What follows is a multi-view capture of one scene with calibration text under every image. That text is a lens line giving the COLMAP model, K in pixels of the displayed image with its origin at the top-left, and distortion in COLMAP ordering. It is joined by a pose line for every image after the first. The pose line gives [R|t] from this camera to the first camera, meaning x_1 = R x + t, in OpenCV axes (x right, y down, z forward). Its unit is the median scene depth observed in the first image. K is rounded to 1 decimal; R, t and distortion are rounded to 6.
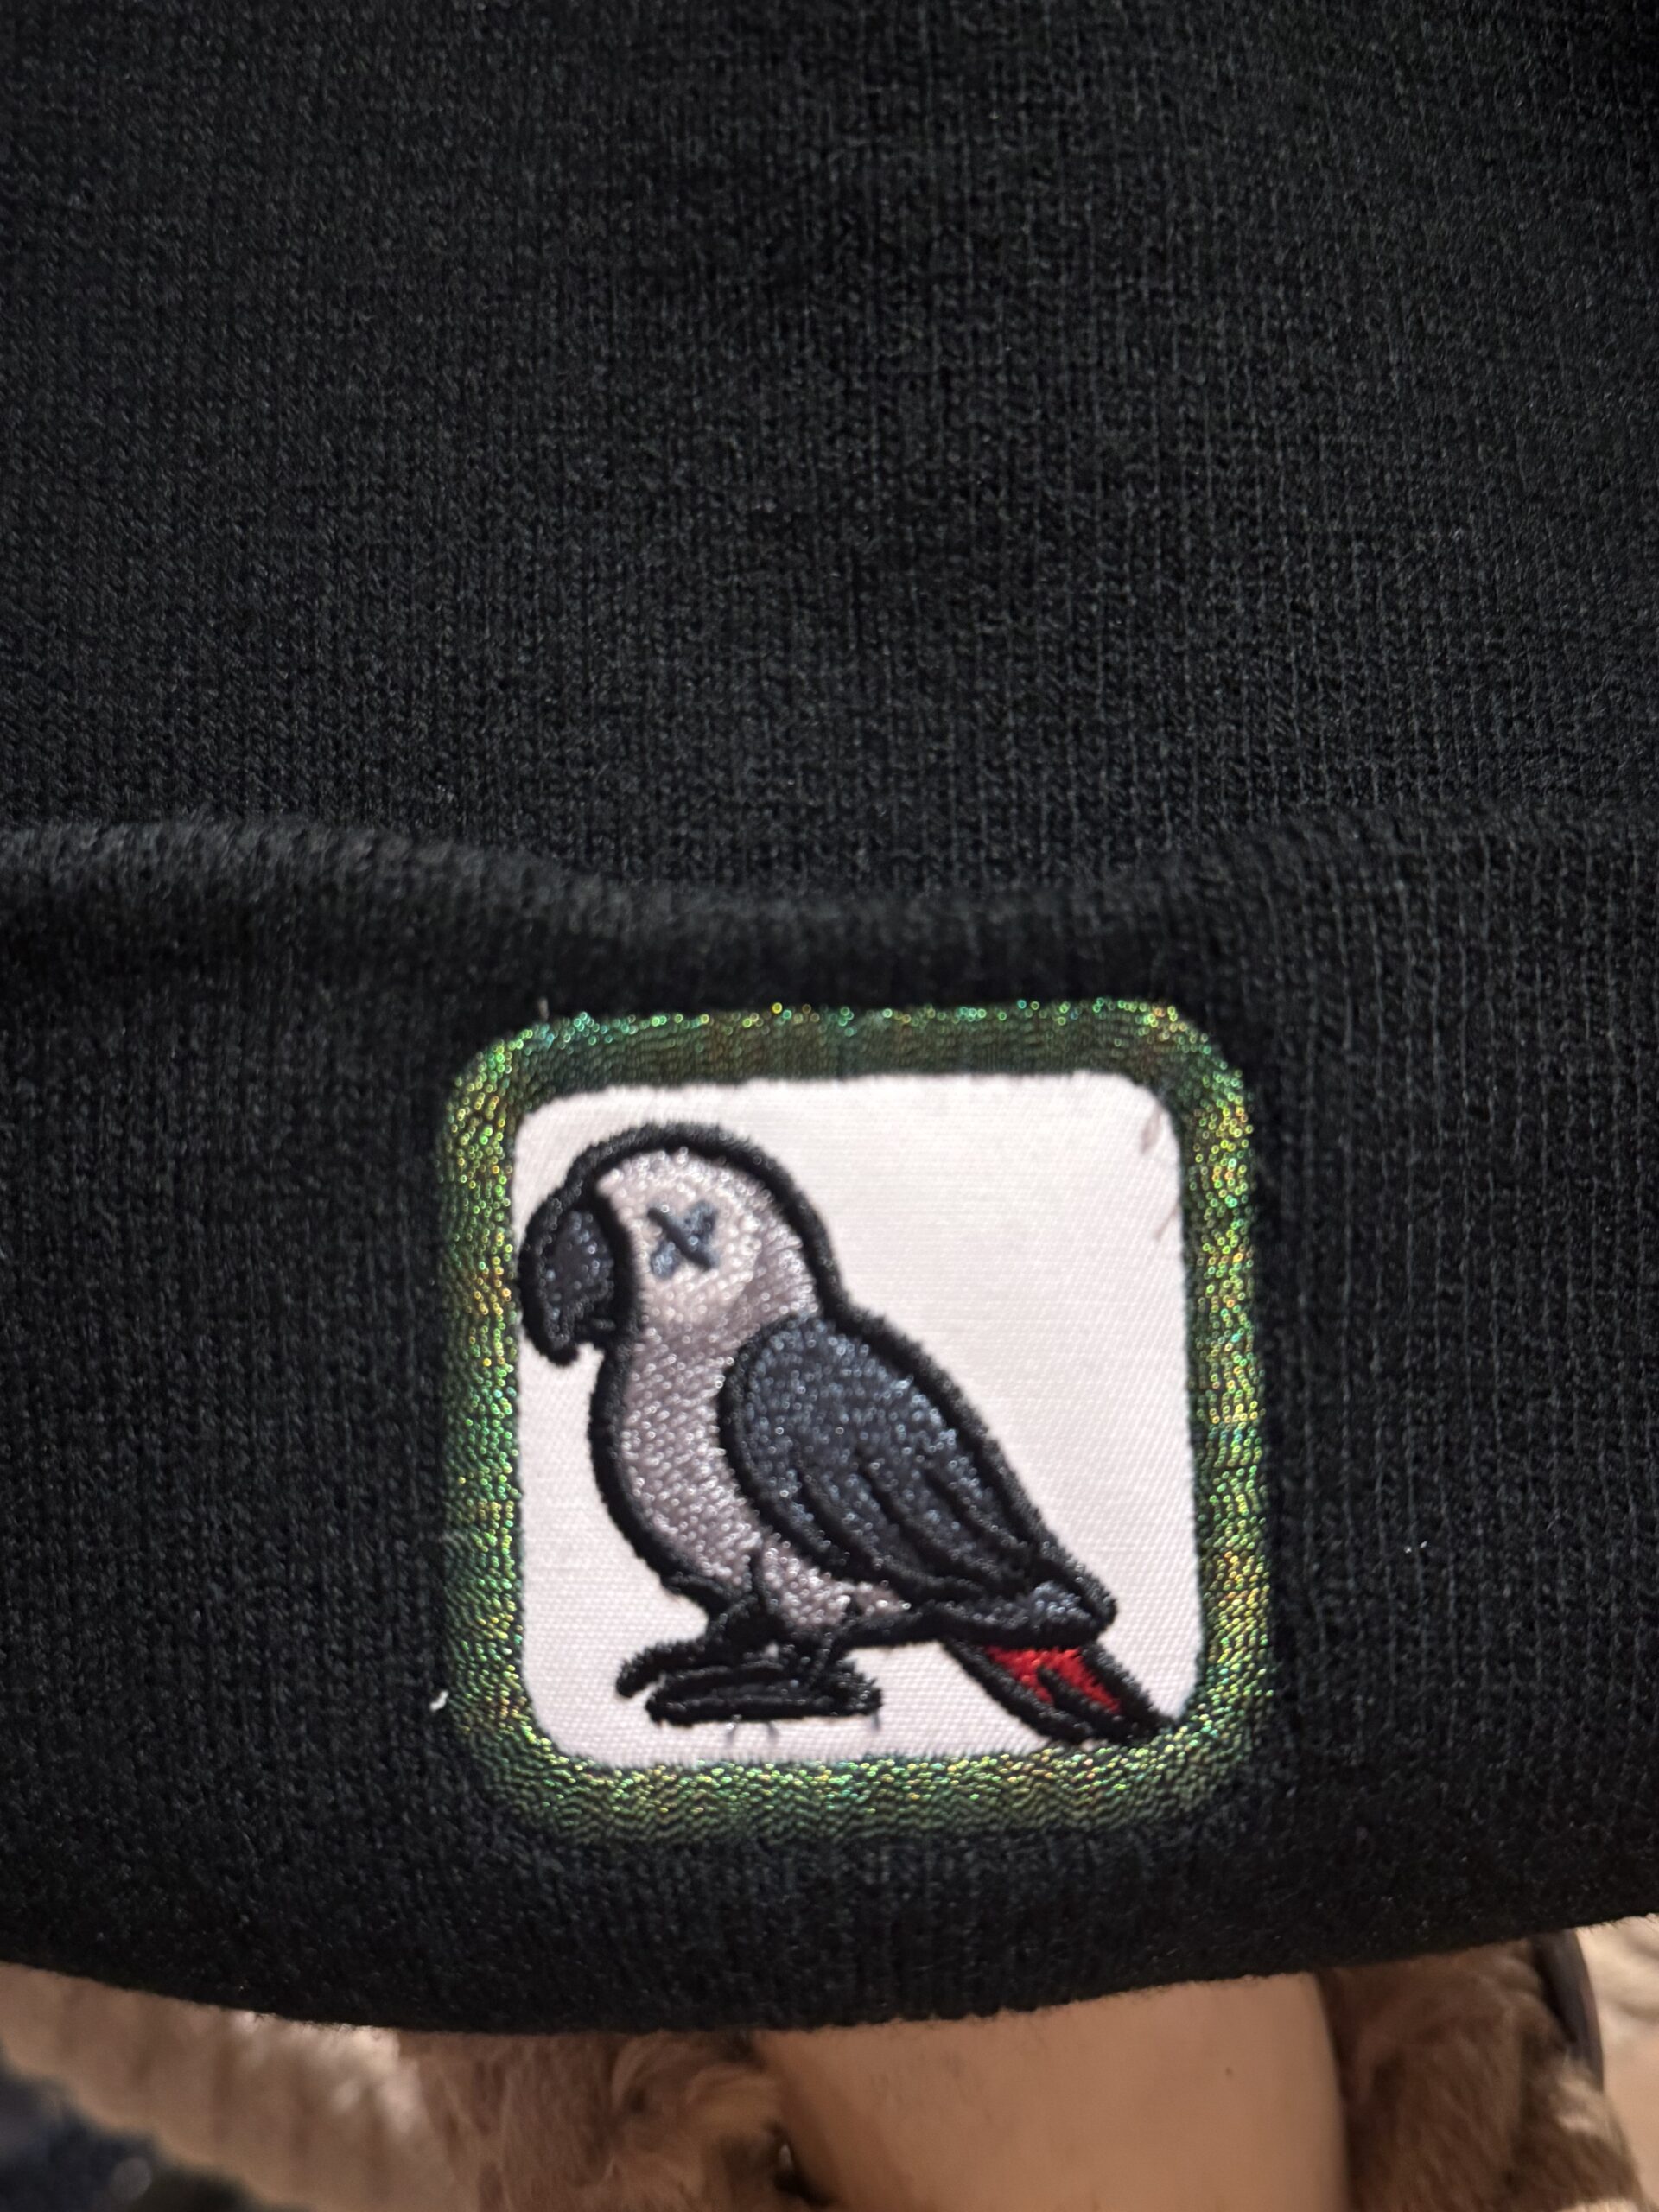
lens RADIAL K [[2380.1, 0, 819.9], [0, 2380.1, 1123.8], [0, 0, 1]] dist [0.119926, 0.000000]
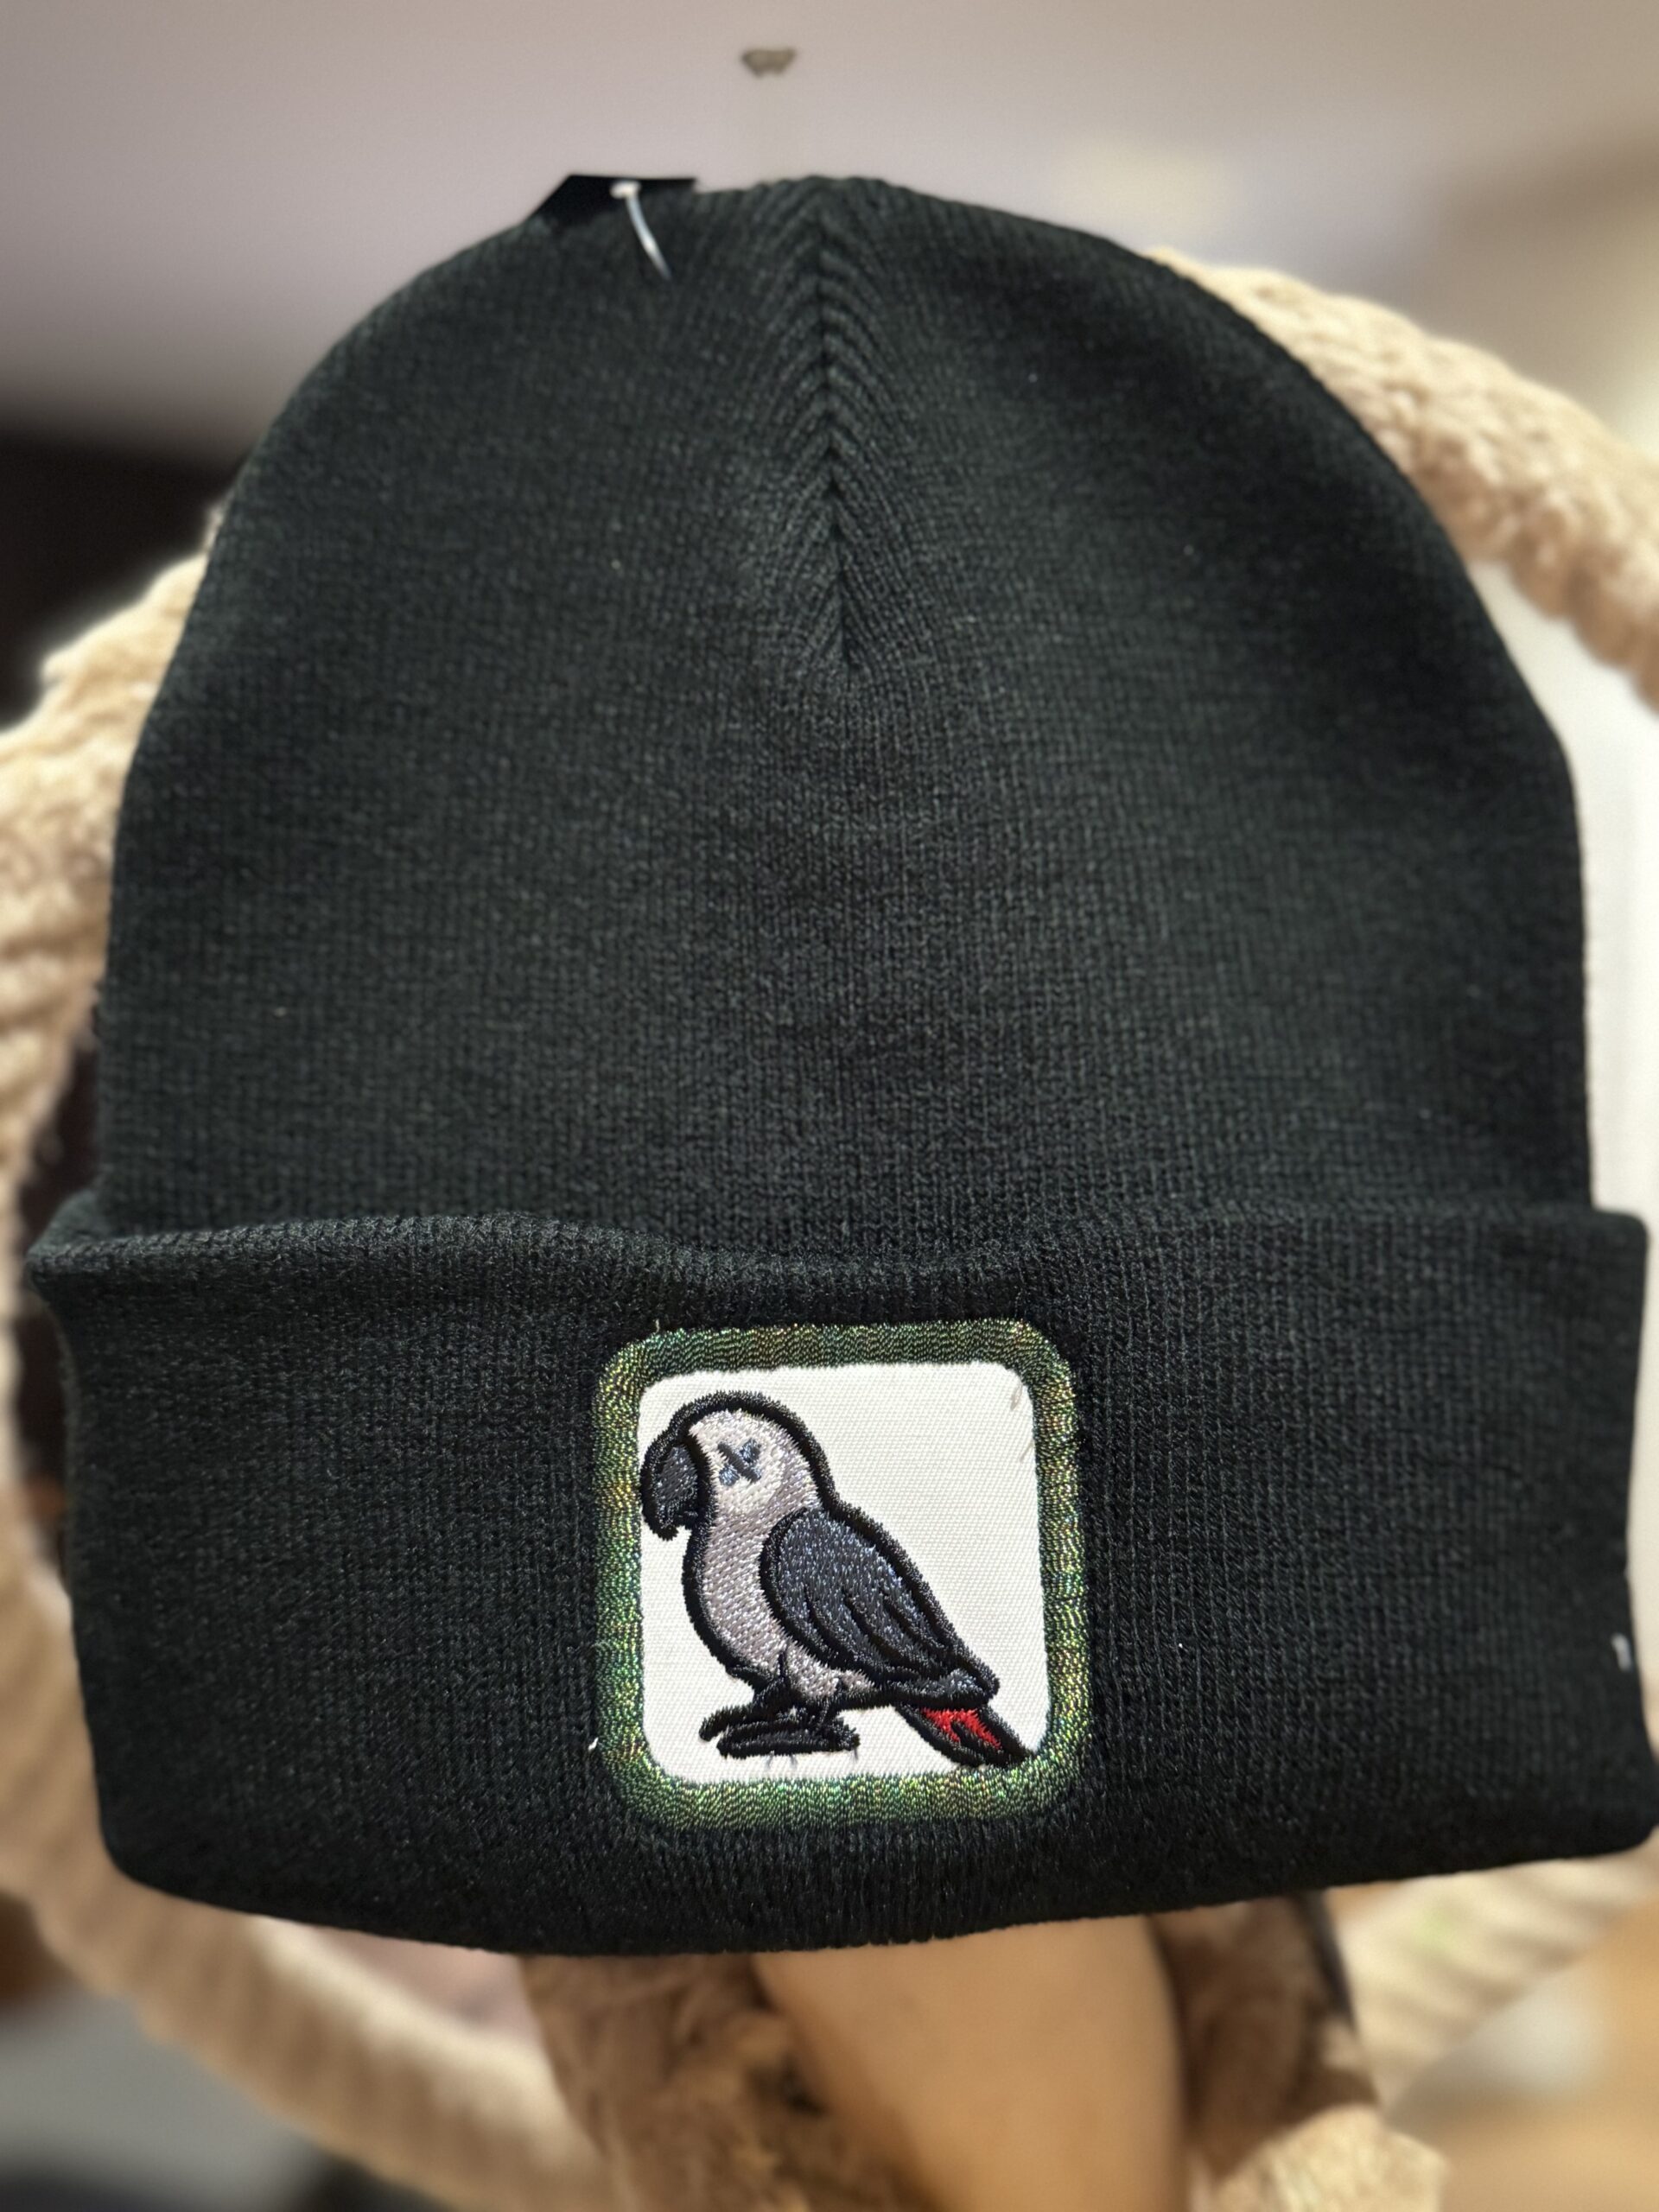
lens RADIAL K [[2380.1, 0, 835.8], [0, 2380.1, 1098.1], [0, 0, 1]] dist [0.119926, 0.000000]
pose [[0.999827, -0.002069, 0.018501, -0.019846], [0.003437, 0.997235, -0.074233, -0.081115], [-0.018296, 0.074284, 0.997069, -0.688163]]
